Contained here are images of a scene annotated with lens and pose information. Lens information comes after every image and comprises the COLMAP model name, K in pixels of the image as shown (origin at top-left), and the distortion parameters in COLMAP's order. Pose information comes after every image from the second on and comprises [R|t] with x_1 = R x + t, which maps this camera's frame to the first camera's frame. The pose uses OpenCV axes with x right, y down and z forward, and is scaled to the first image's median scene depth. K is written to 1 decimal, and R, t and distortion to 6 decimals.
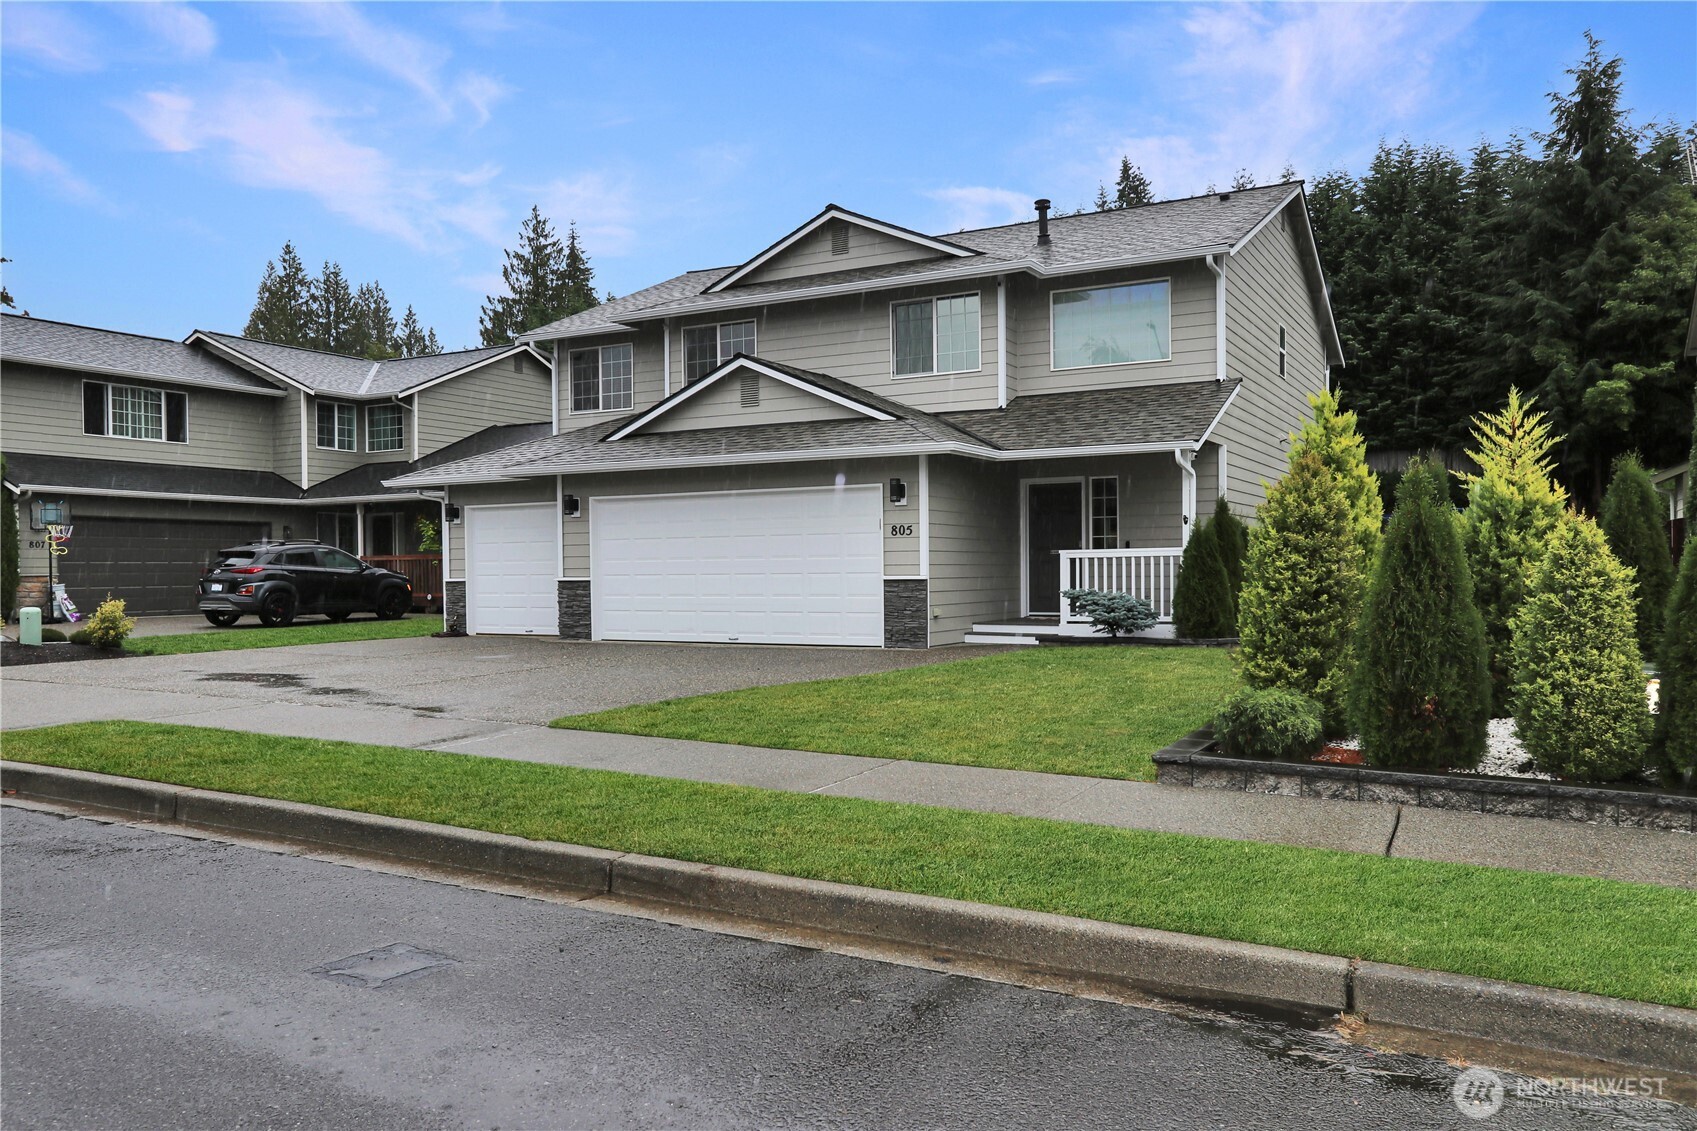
lens RADIAL K [[1263.6, 0, 847.2], [0, 1263.6, 564.5], [0, 0, 1]] dist [-0.146674, -0.000009]
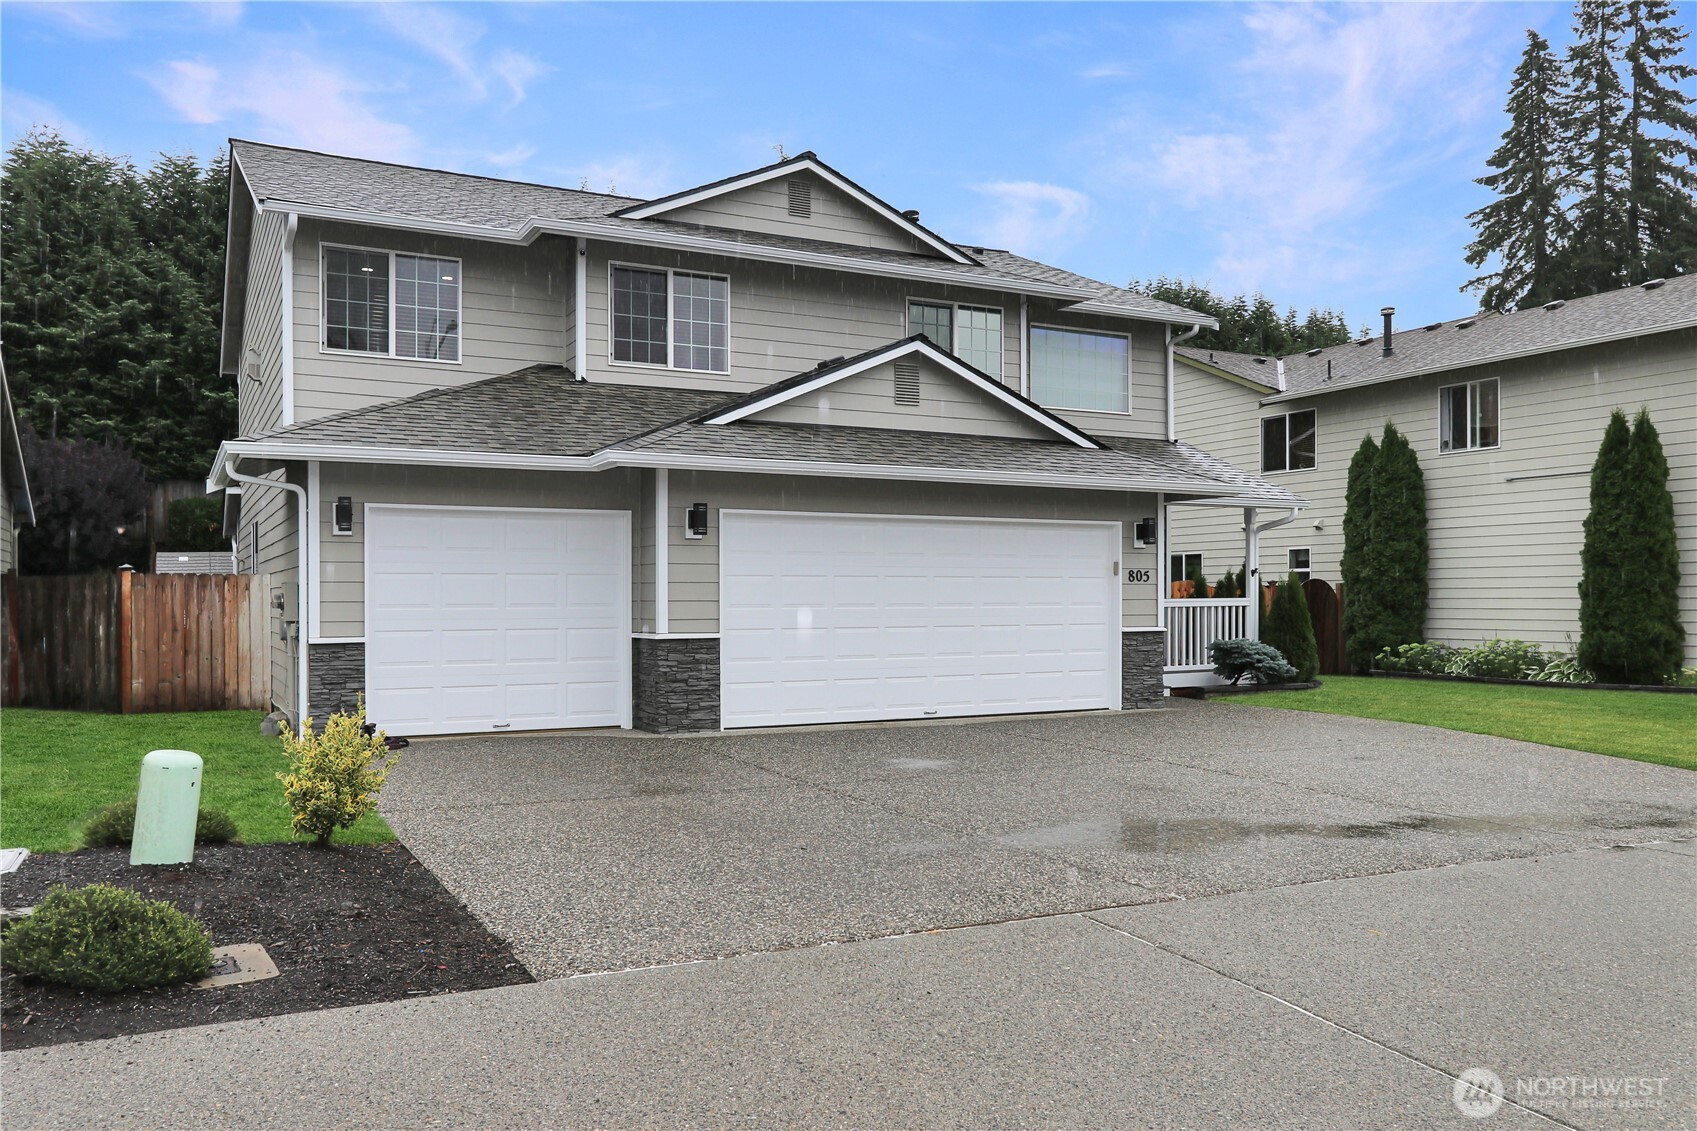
lens RADIAL K [[1301.4, 0, 847.1], [0, 1301.4, 623.9], [0, 0, 1]] dist [0.007772, 0.001534]
pose [[0.550626, 0.000383, 0.834752, -0.720852], [0.001151, 0.999999, -0.001218, 0.006447], [-0.834751, 0.001632, 0.550624, 0.578254]]
